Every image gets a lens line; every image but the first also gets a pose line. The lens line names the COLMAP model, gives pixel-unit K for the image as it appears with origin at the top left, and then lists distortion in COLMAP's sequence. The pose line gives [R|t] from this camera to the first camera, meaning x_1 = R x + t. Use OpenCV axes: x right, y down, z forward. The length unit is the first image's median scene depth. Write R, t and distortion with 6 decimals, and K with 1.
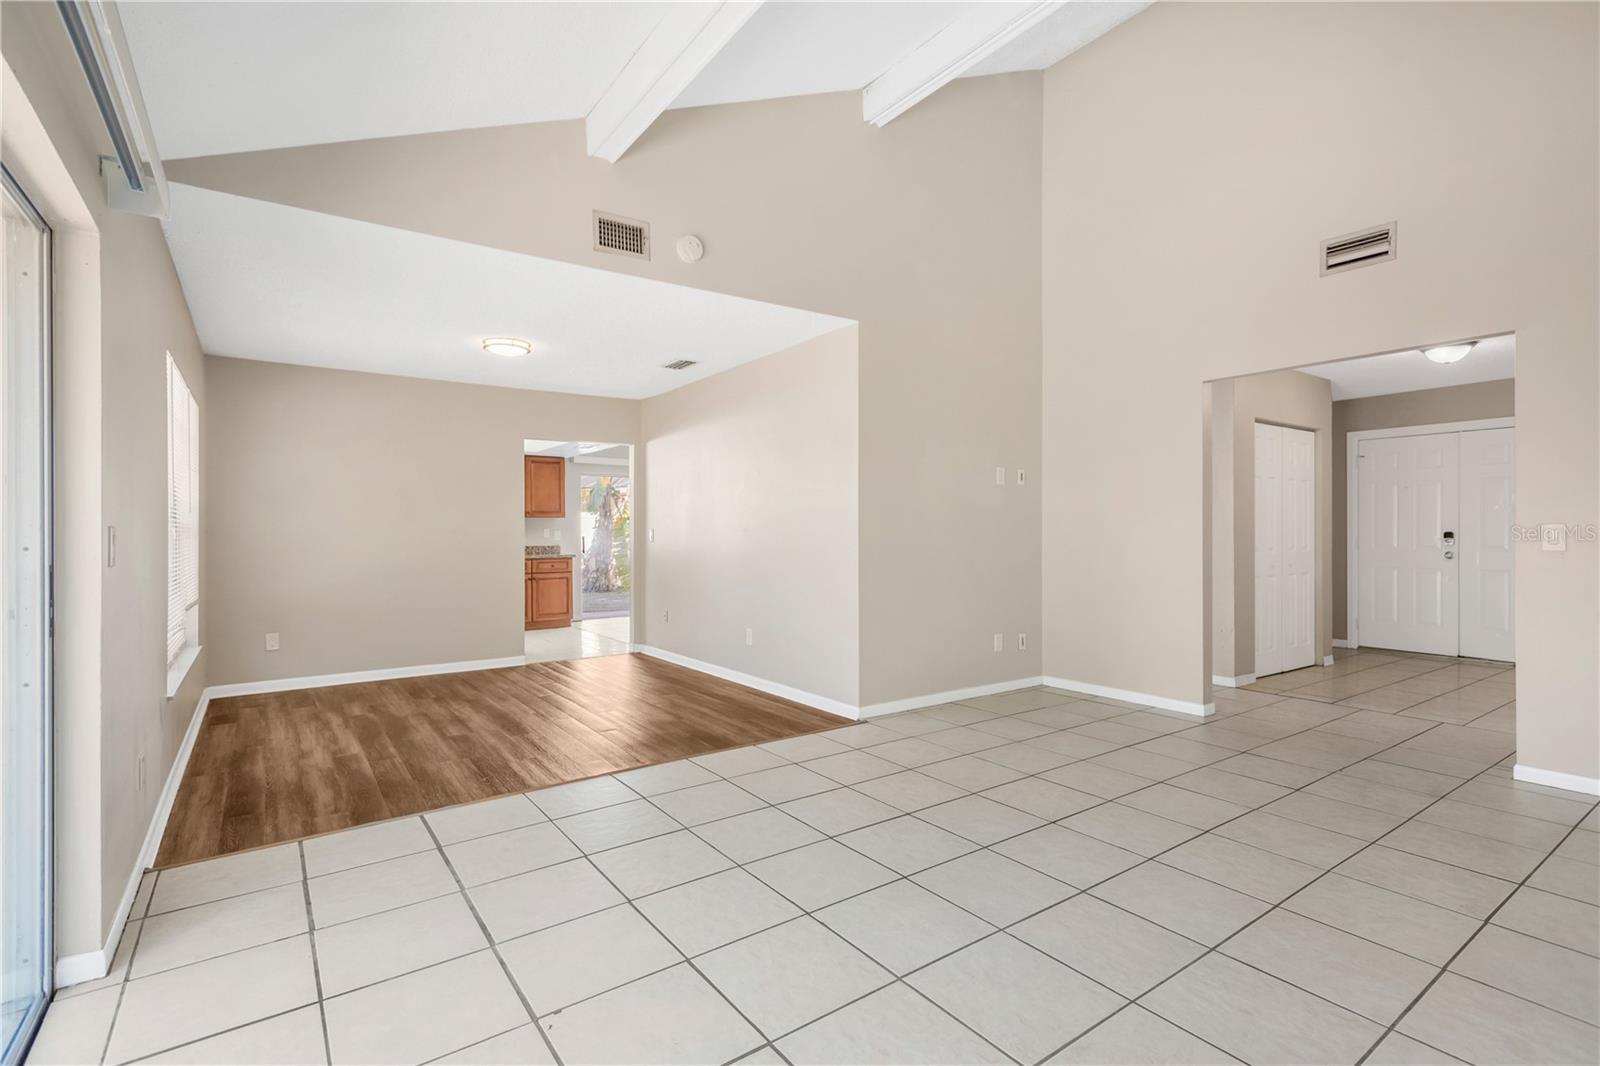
lens RADIAL K [[748.1, 0, 800.3], [0, 748.1, 532.0], [0, 0, 1]] dist [0.014463, -0.005271]
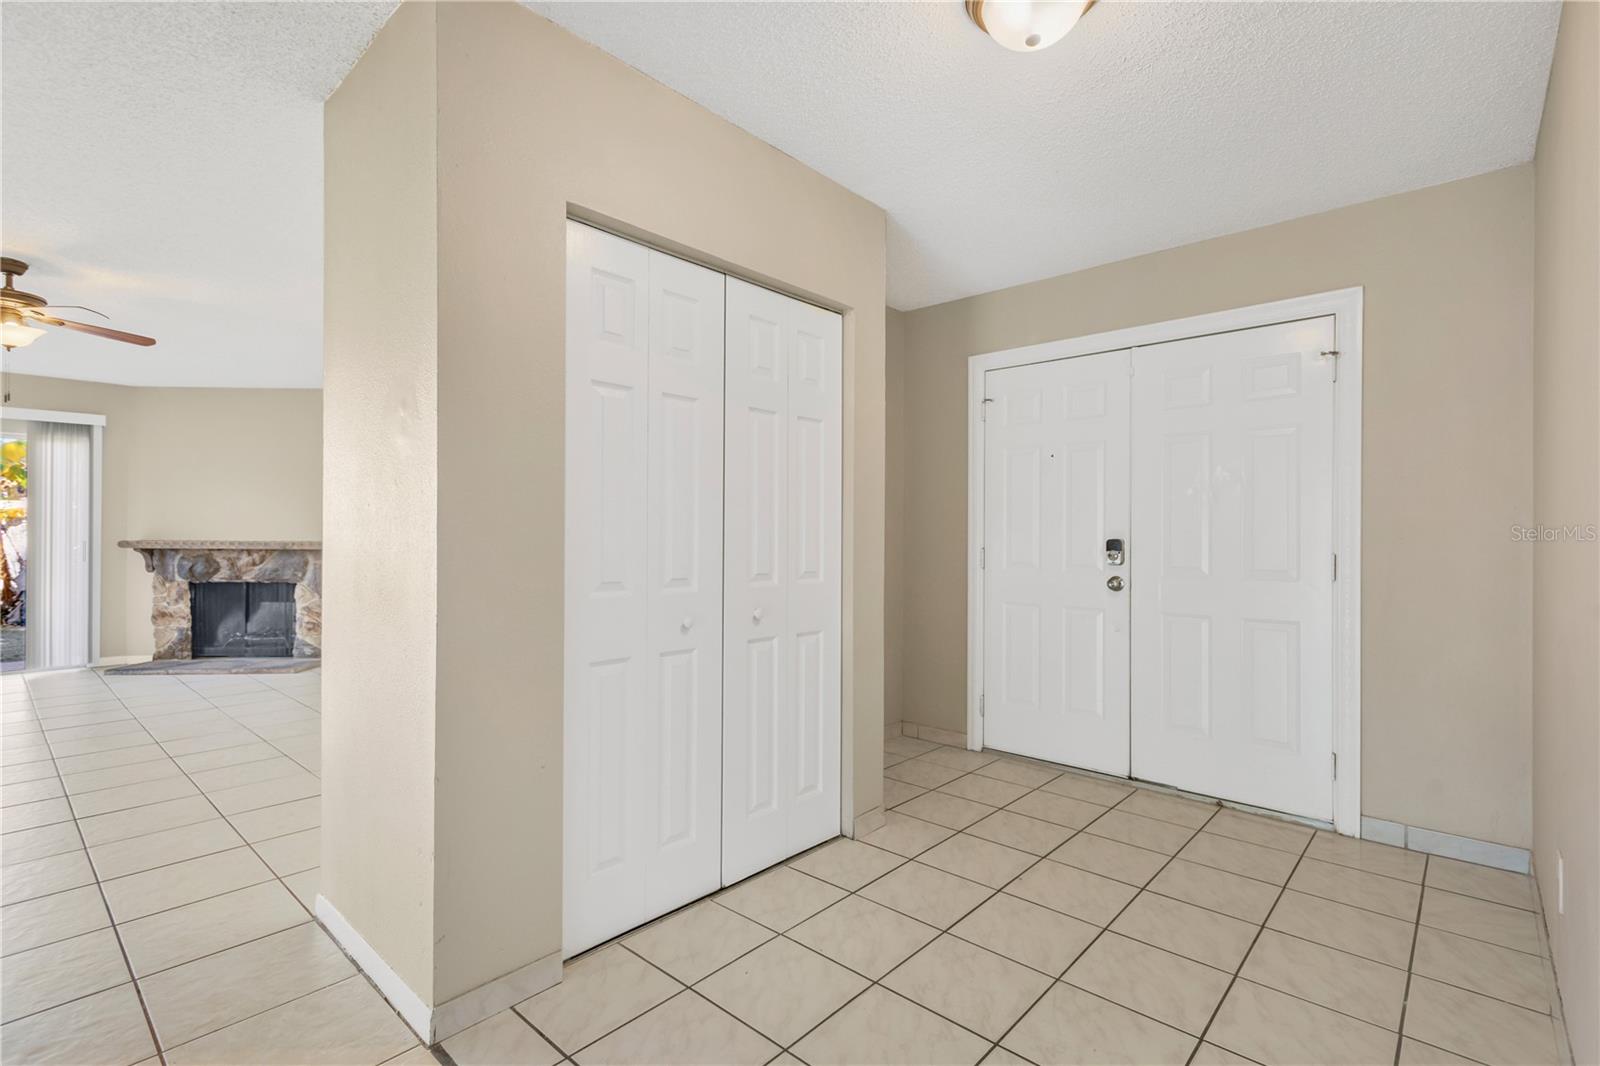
lens RADIAL K [[748.1, 0, 799.2], [0, 748.1, 536.2], [0, 0, 1]] dist [0.014463, -0.005271]
pose [[0.975369, 0.003663, 0.220548, 0.529541], [-0.004054, 0.999991, 0.001323, -0.002083], [-0.220541, -0.002185, 0.975375, 0.538041]]
